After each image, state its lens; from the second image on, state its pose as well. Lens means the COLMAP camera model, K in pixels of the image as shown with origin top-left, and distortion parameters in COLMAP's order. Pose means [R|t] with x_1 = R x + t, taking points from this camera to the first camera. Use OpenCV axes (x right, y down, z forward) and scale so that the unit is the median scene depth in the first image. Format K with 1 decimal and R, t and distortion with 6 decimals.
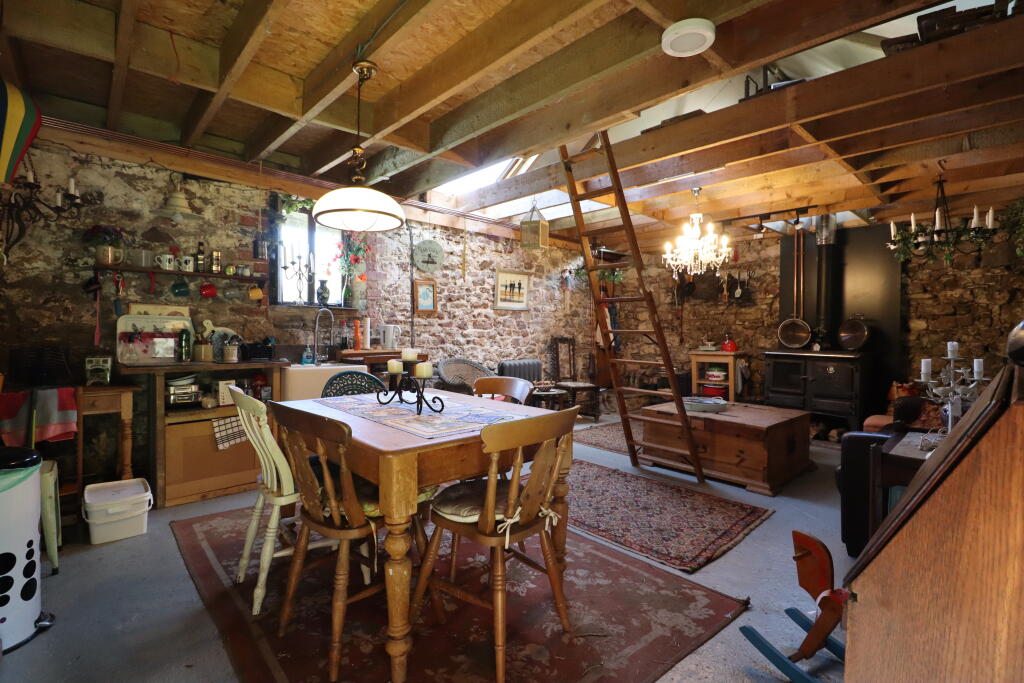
lens RADIAL K [[472.7, 0, 517.7], [0, 472.7, 331.5], [0, 0, 1]] dist [-0.004022, -0.009985]
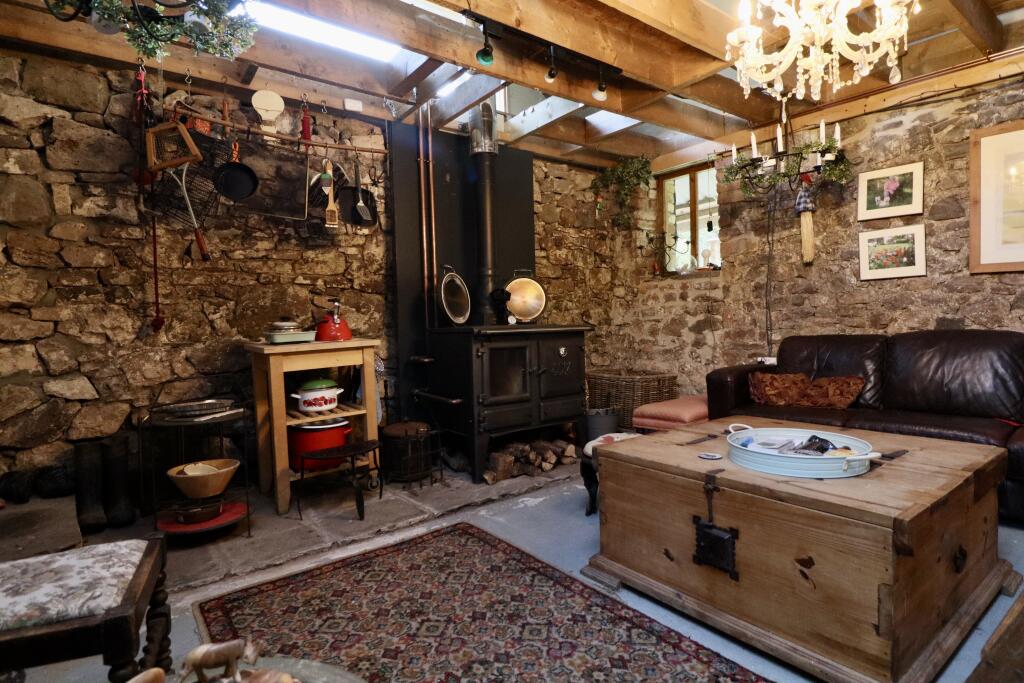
lens RADIAL K [[516.5, 0, 513.4], [0, 516.5, 335.1], [0, 0, 1]] dist [-0.006031, -0.003692]
pose [[0.104029, -0.039595, 0.993786, -0.029118], [0.033467, 0.998781, 0.036291, 0.033288], [-0.994011, 0.029483, 0.105227, 1.058418]]
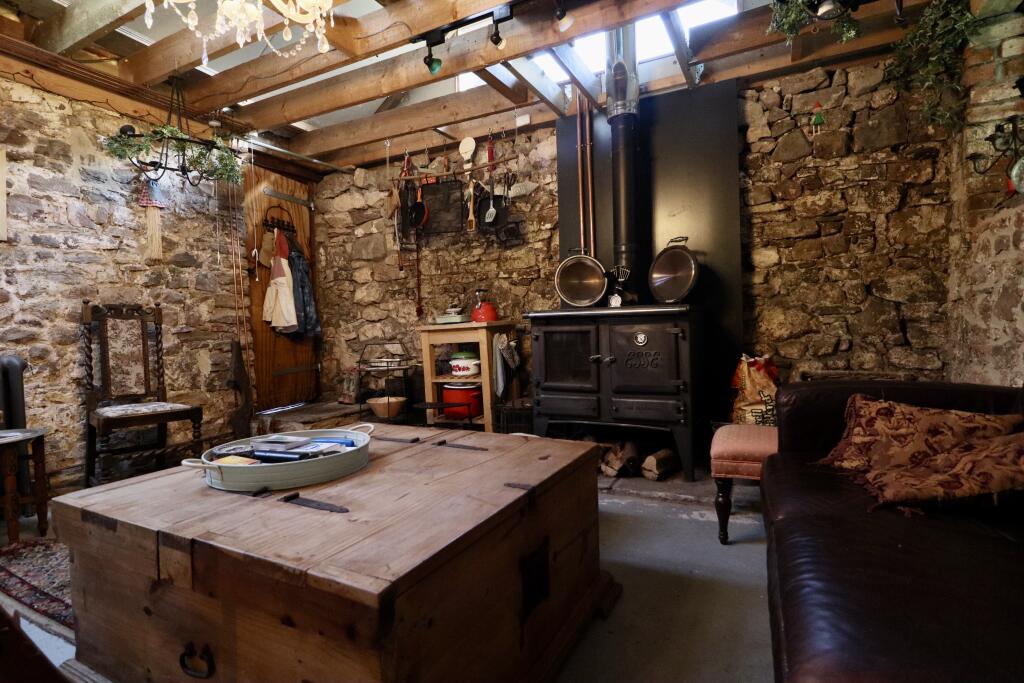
lens RADIAL K [[516.5, 0, 511.9], [0, 516.5, 330.9], [0, 0, 1]] dist [-0.006031, -0.003692]
pose [[0.940555, -0.045643, 0.336561, 0.368398], [0.045079, 0.998938, 0.009493, 0.064875], [-0.336637, 0.006243, 0.941614, 0.553544]]
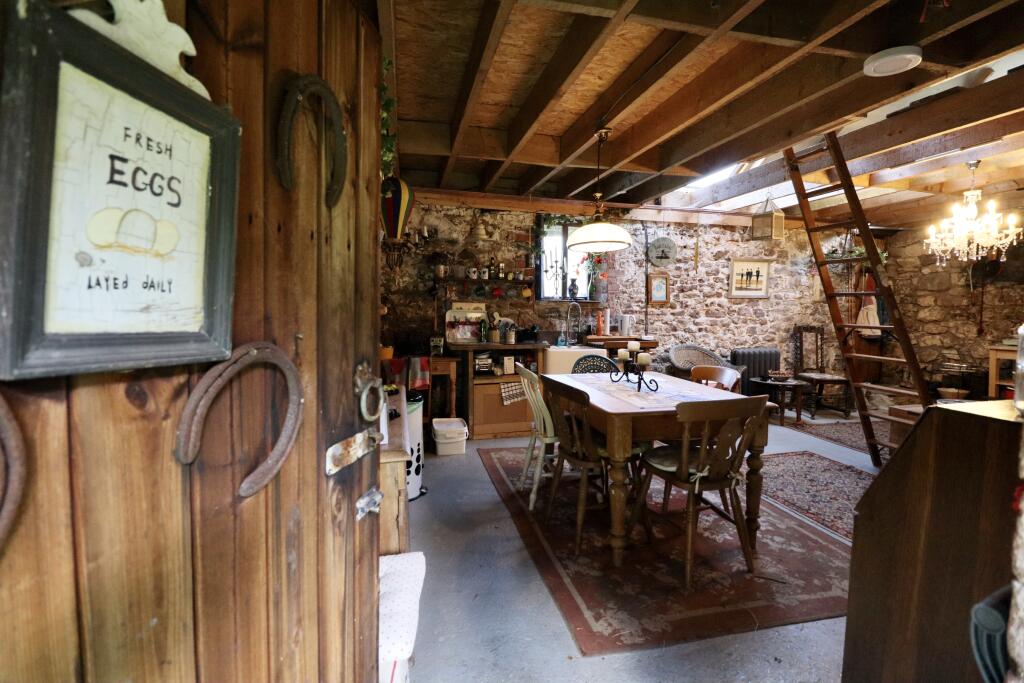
lens RADIAL K [[472.7, 0, 519.2], [0, 472.7, 329.0], [0, 0, 1]] dist [-0.004022, -0.009985]
pose [[0.875332, 0.022355, -0.483006, 0.058654], [-0.003156, 0.999174, 0.040524, -0.023574], [0.483512, -0.033947, 0.874679, -0.142520]]
